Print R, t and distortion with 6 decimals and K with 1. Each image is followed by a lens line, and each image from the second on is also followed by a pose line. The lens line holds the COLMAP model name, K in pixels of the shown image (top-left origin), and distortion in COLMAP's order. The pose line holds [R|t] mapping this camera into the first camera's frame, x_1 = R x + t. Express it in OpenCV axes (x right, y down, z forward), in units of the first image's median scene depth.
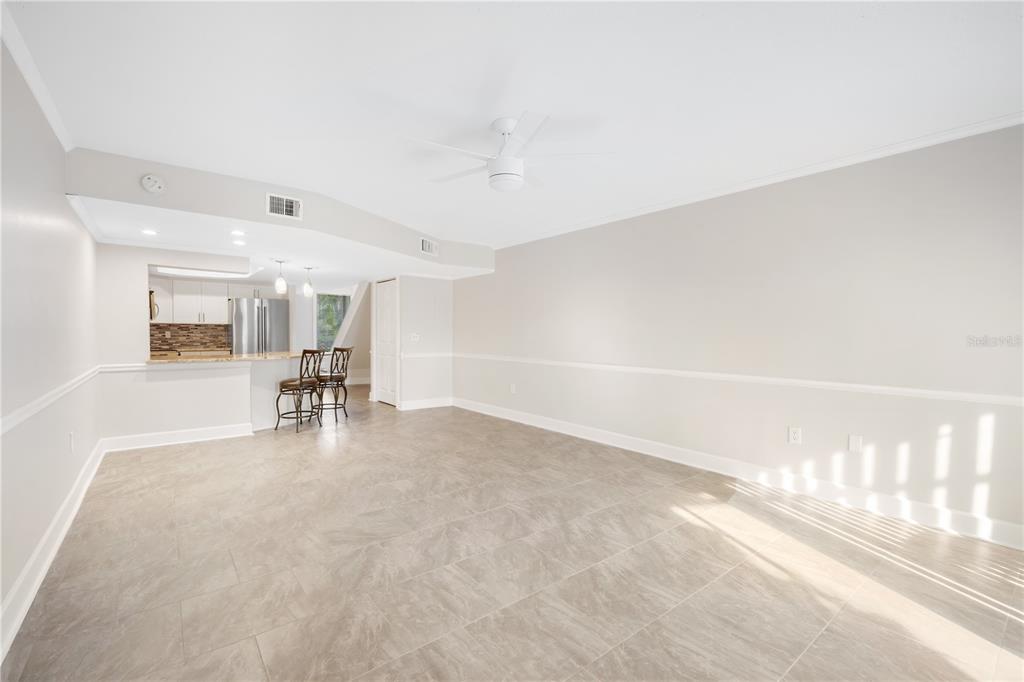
lens RADIAL K [[449.4, 0, 512.0], [0, 449.4, 341.0], [0, 0, 1]] dist [-0.002868, -0.000477]
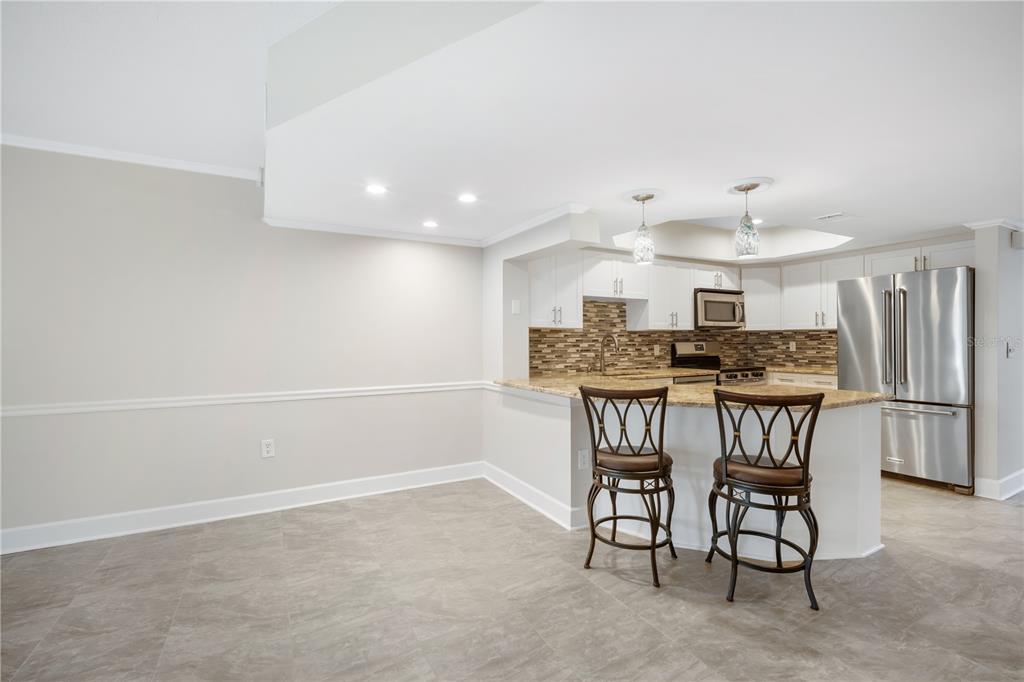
lens RADIAL K [[449.4, 0, 512.0], [0, 449.4, 341.0], [0, 0, 1]] dist [-0.002868, -0.000477]
pose [[-0.178980, 0.005763, -0.983836, -0.015644], [-0.018056, 0.999795, 0.009142, -0.025691], [0.983687, 0.019400, -0.178839, 0.862591]]
